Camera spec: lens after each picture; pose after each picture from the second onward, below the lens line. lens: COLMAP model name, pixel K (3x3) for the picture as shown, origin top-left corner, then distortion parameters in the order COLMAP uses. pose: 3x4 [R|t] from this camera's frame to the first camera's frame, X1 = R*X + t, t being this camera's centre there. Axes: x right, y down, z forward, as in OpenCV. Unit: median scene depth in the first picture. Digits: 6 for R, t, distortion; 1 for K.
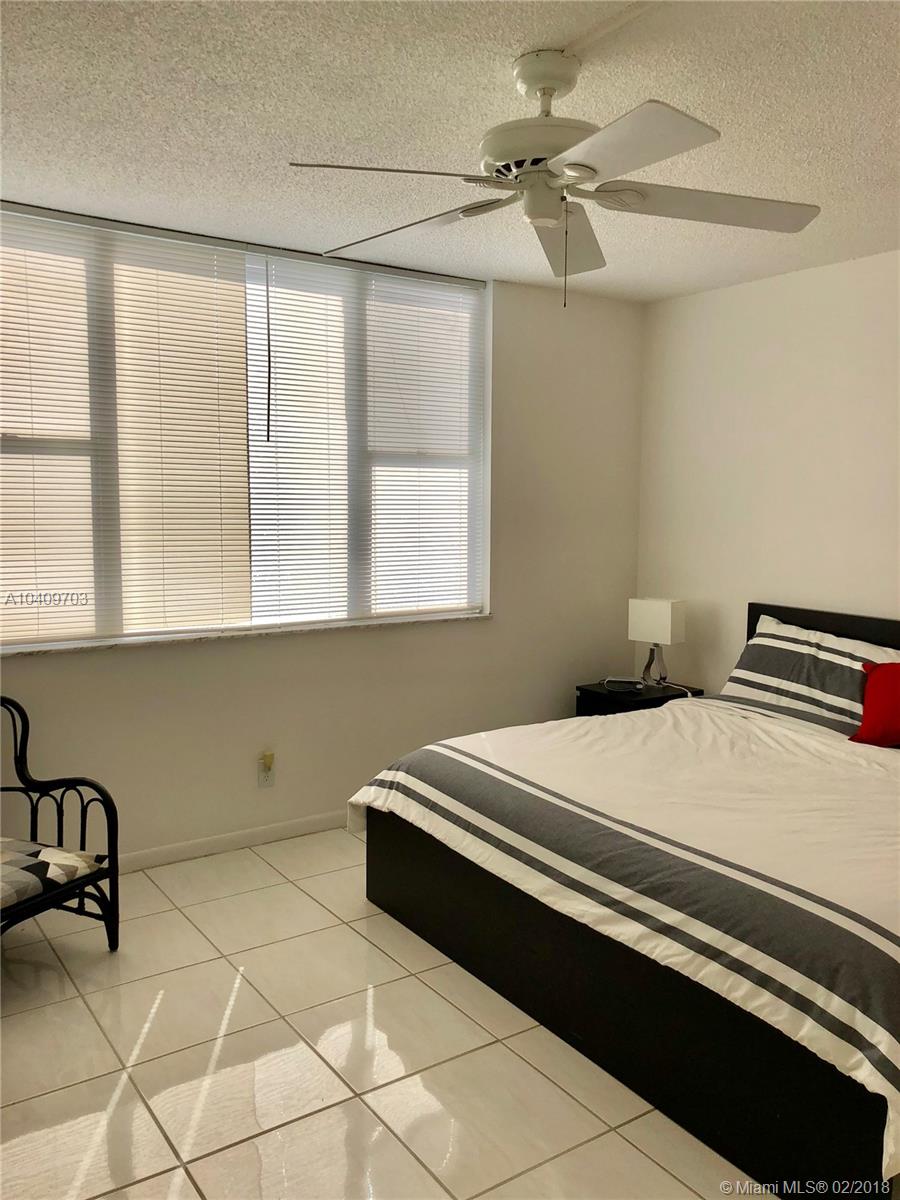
lens RADIAL K [[981.1, 0, 452.6], [0, 981.1, 600.6], [0, 0, 1]] dist [0.027203, -0.024874]
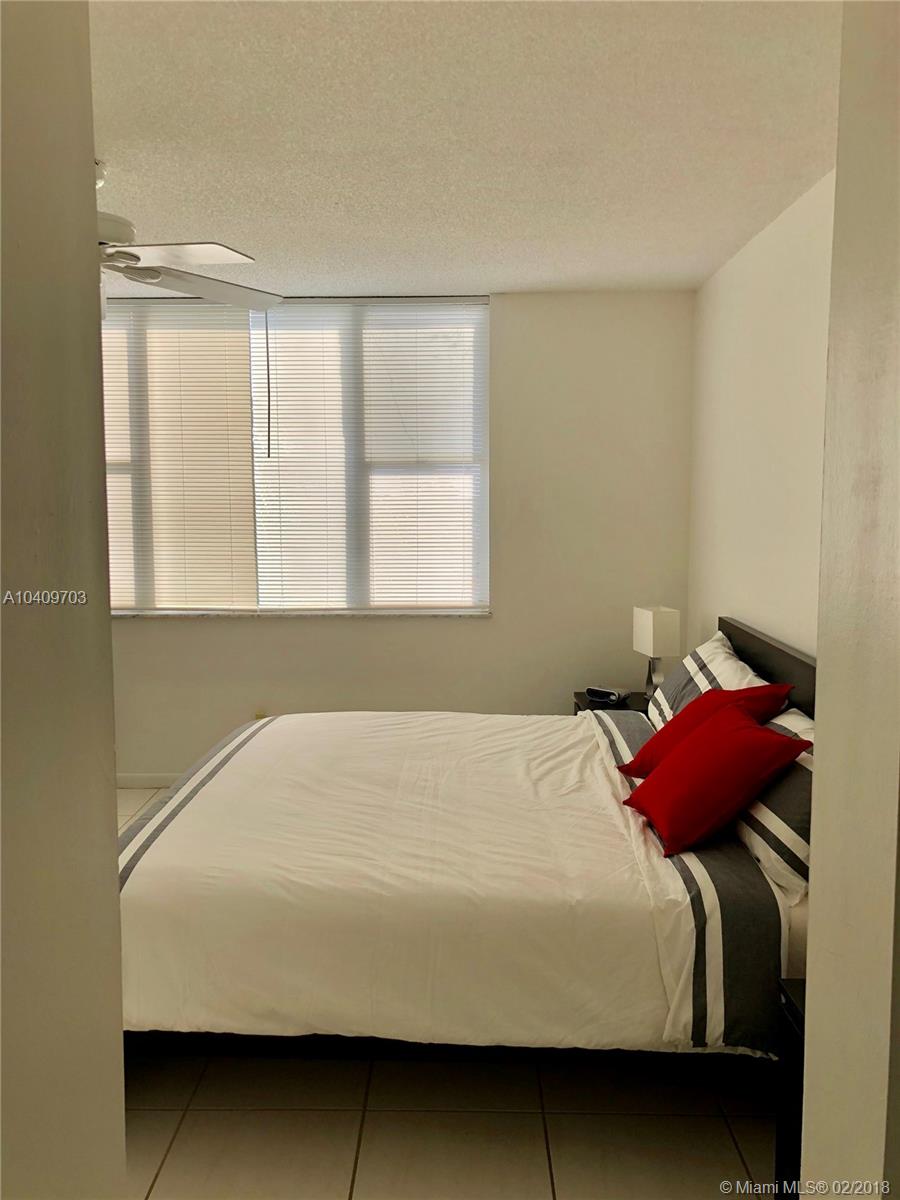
lens RADIAL K [[981.1, 0, 439.4], [0, 981.1, 604.2], [0, 0, 1]] dist [0.027203, -0.024874]
pose [[0.809672, 0.054133, -0.584381, 0.803650], [-0.052474, 0.998426, 0.019783, -0.018183], [0.584532, 0.014647, 0.811238, 0.160042]]
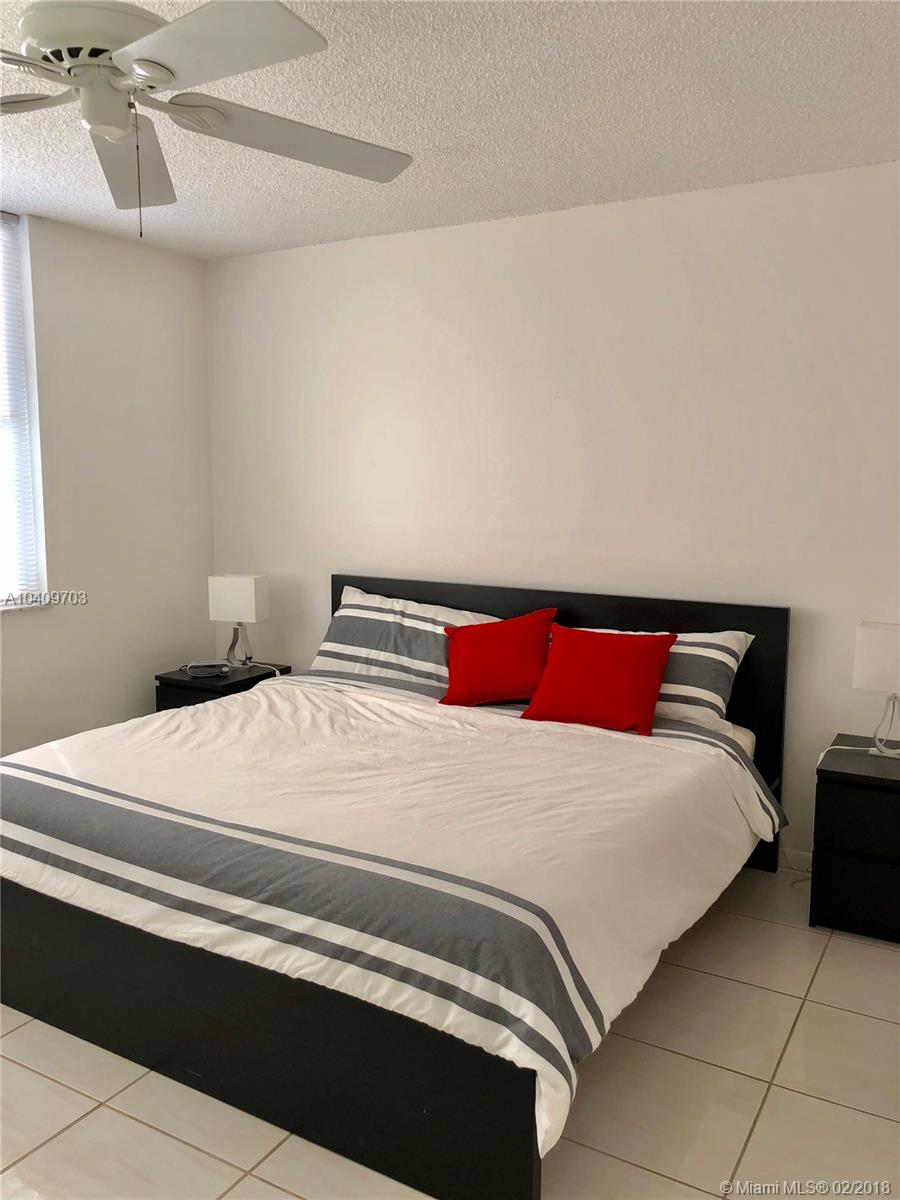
lens RADIAL K [[981.1, 0, 445.7], [0, 981.1, 588.0], [0, 0, 1]] dist [0.027203, -0.024874]
pose [[0.904893, -0.057585, 0.421726, -0.014625], [0.052369, 0.998341, 0.023950, -0.002146], [-0.422405, 0.000414, 0.906407, 0.077242]]
